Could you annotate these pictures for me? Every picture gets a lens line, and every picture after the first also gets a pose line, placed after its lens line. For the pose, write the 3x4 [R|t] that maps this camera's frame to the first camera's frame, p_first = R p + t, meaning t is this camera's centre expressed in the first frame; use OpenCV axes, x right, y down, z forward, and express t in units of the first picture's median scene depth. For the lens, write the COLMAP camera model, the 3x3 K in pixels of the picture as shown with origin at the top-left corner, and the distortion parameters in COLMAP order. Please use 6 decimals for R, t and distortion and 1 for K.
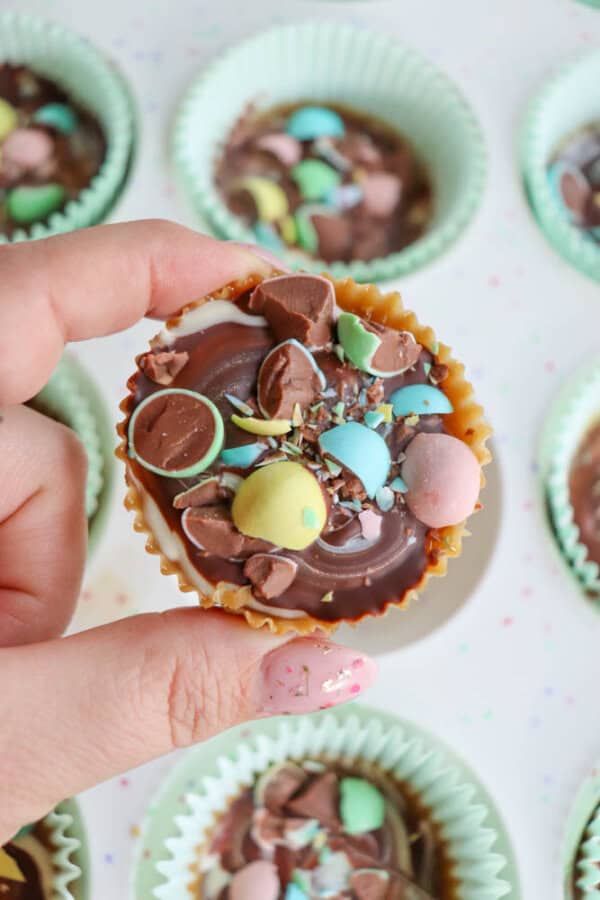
lens RADIAL K [[1192.9, 0, 300.1], [0, 1192.9, 428.6], [0, 0, 1]] dist [-0.059256, 0.000000]
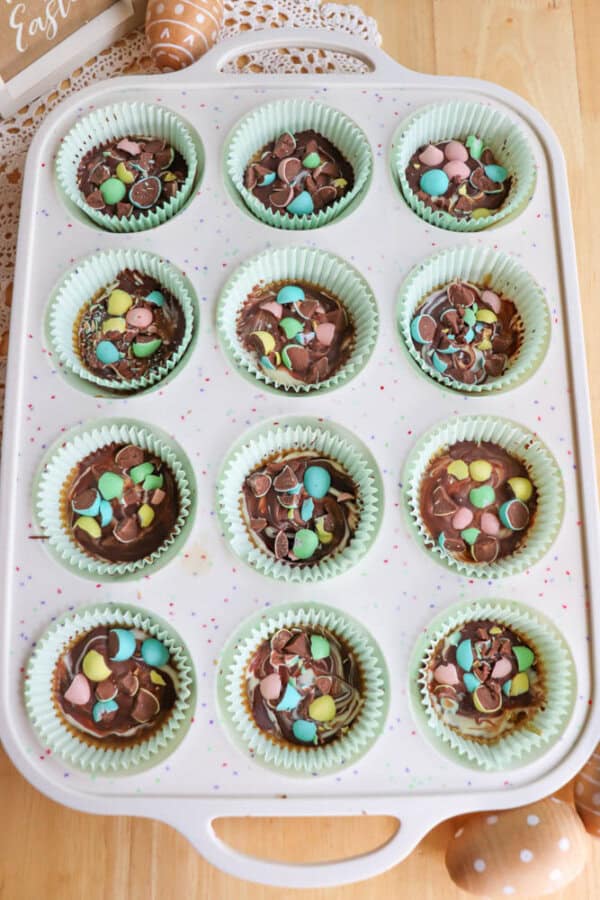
lens RADIAL K [[824.6, 0, 302.5], [0, 824.6, 493.0], [0, 0, 1]] dist [-0.151865, 0.017657]
pose [[0.999455, -0.031580, -0.009651, 0.042387], [0.032602, 0.990122, 0.136365, -0.155058], [0.005249, -0.136606, 0.990612, -0.413957]]
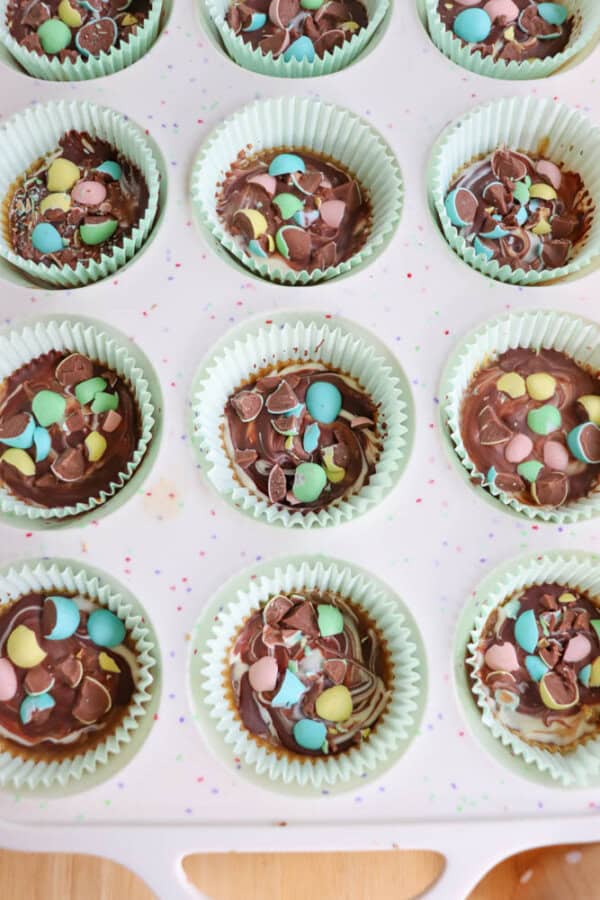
lens RADIAL K [[982.0, 0, 294.5], [0, 982.0, 451.1], [0, 0, 1]] dist [-0.094665, 0.000000]
pose [[0.999184, -0.038301, -0.012827, 0.029309], [0.039371, 0.994462, 0.097439, -0.033155], [0.009024, -0.097865, 0.995159, -0.266520]]
